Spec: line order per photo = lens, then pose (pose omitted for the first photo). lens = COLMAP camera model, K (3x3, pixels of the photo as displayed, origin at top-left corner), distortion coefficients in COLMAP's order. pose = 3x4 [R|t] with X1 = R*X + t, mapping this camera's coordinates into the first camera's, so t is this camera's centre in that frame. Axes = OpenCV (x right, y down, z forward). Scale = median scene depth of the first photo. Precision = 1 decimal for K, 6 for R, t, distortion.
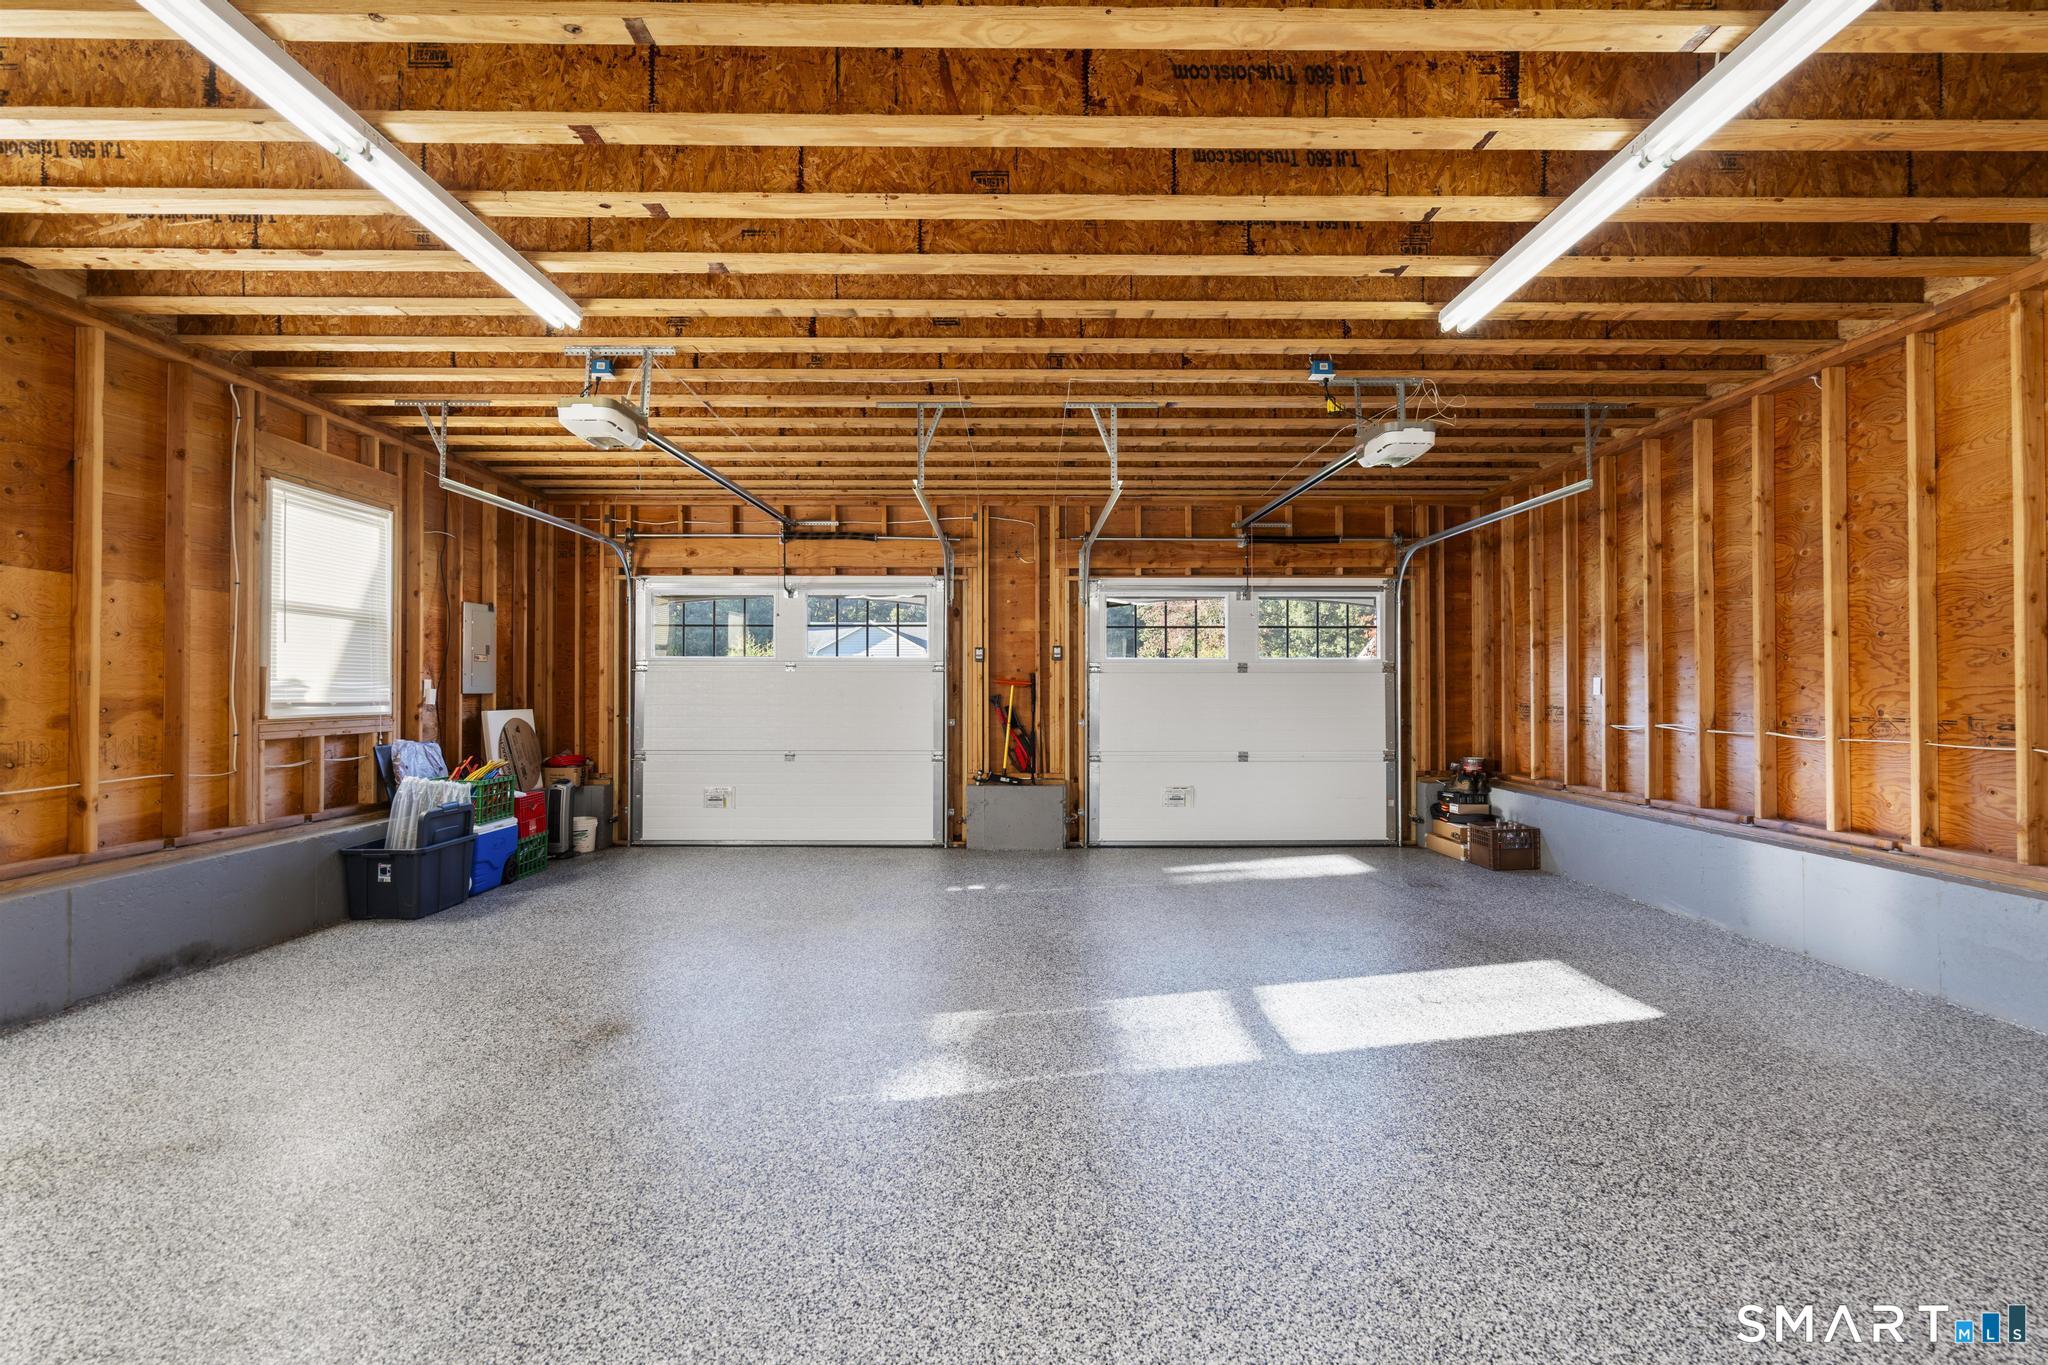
lens RADIAL K [[926.2, 0, 1028.6], [0, 926.2, 681.0], [0, 0, 1]] dist [-0.002172, 0.000447]
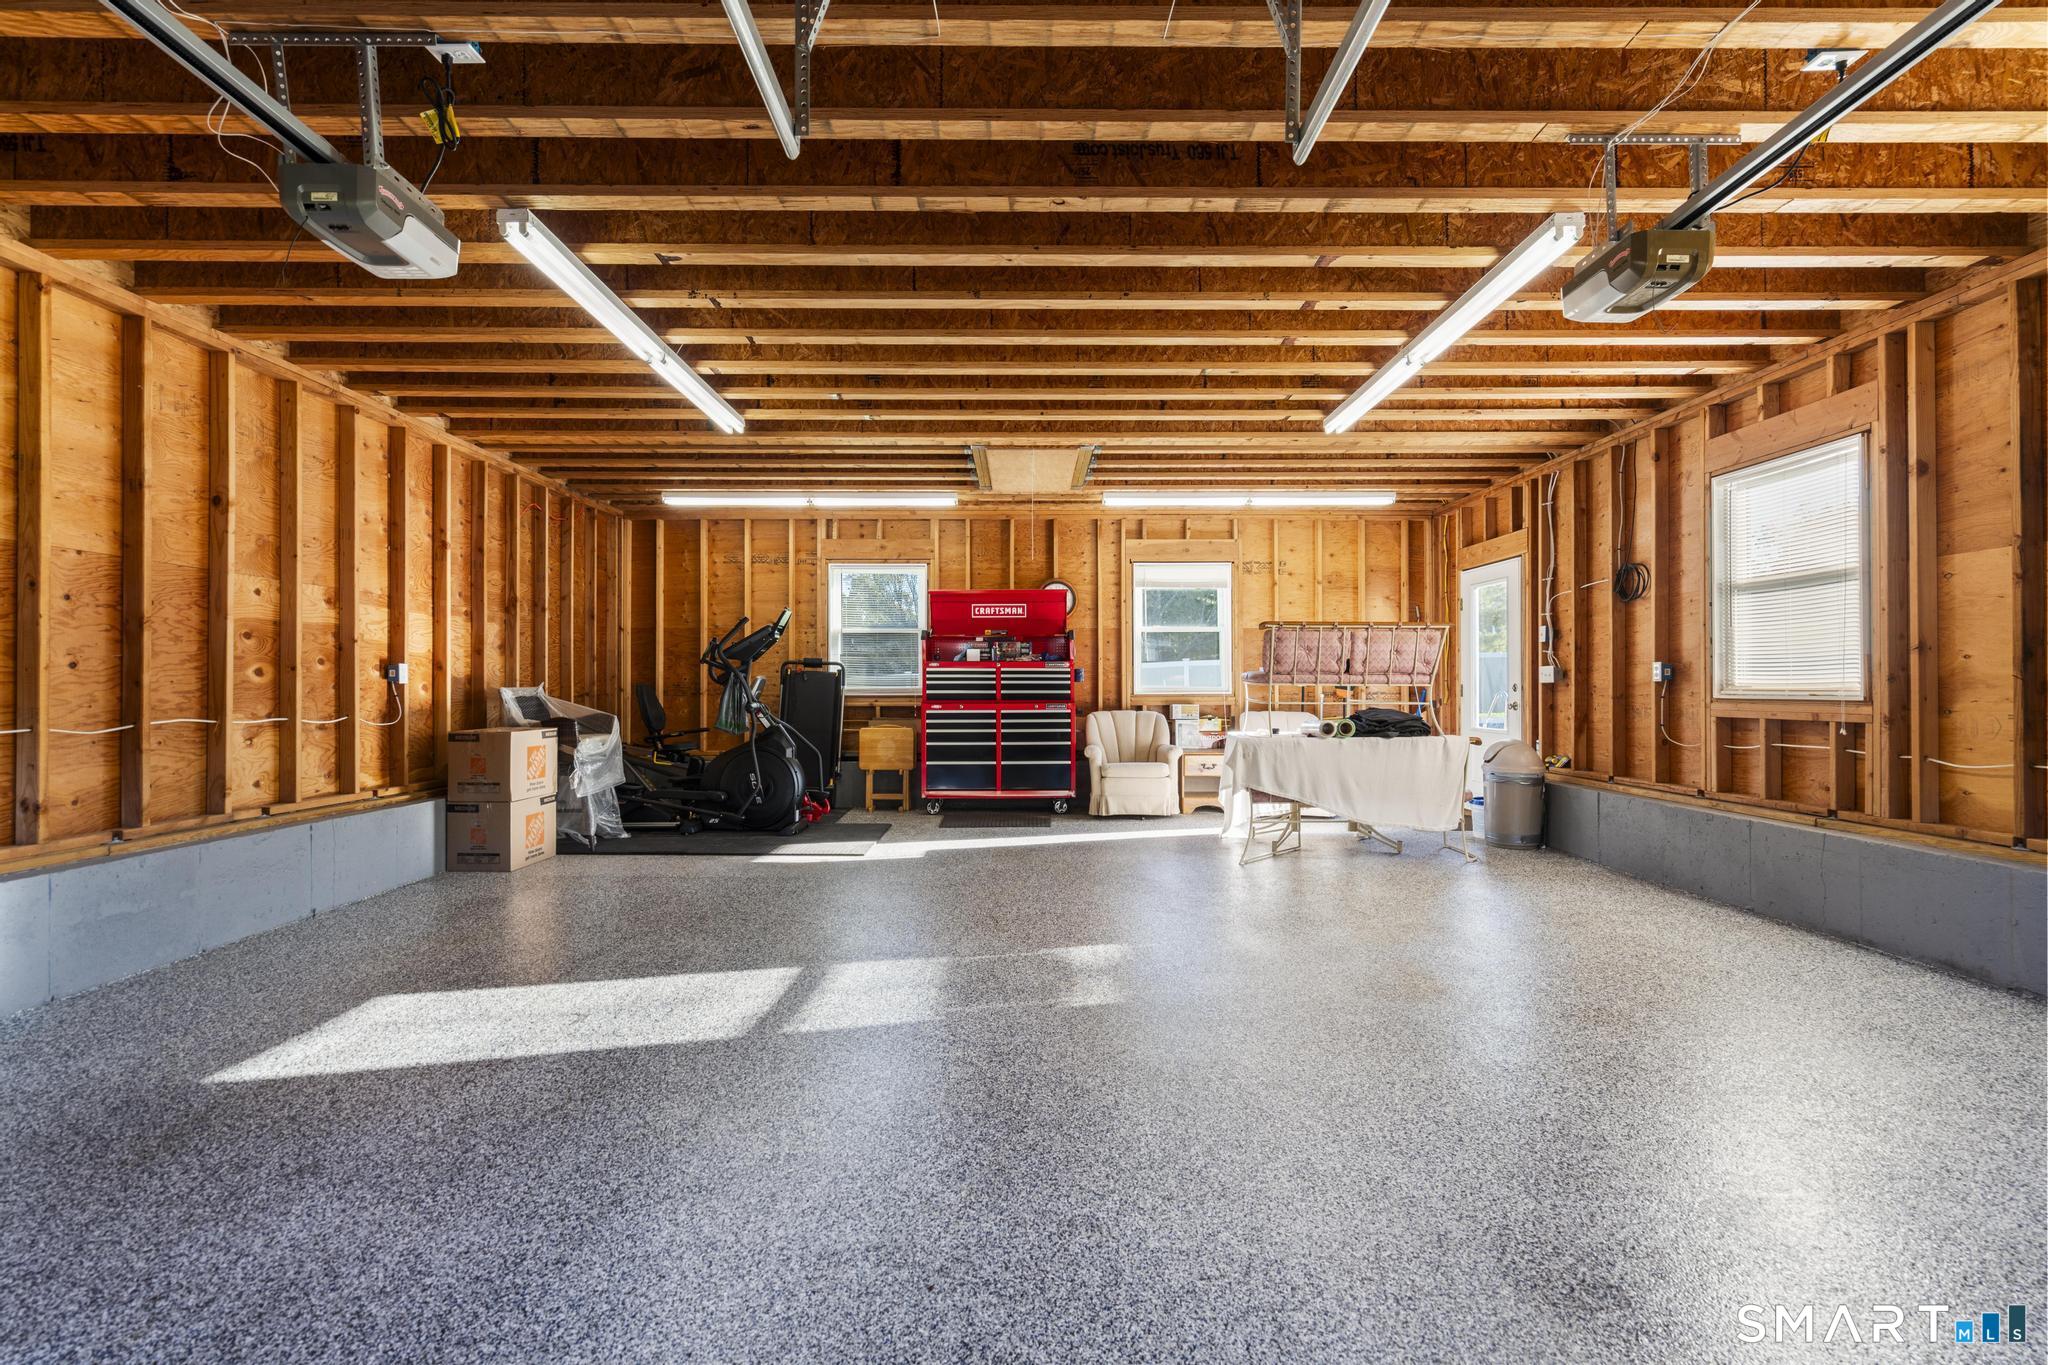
lens RADIAL K [[926.2, 0, 1028.6], [0, 926.2, 681.0], [0, 0, 1]] dist [-0.002172, 0.000447]
pose [[-0.999998, 0.000252, 0.002139, -0.003422], [0.000208, 0.999794, -0.020317, 0.043742], [-0.002144, -0.020316, -0.999791, 2.021817]]
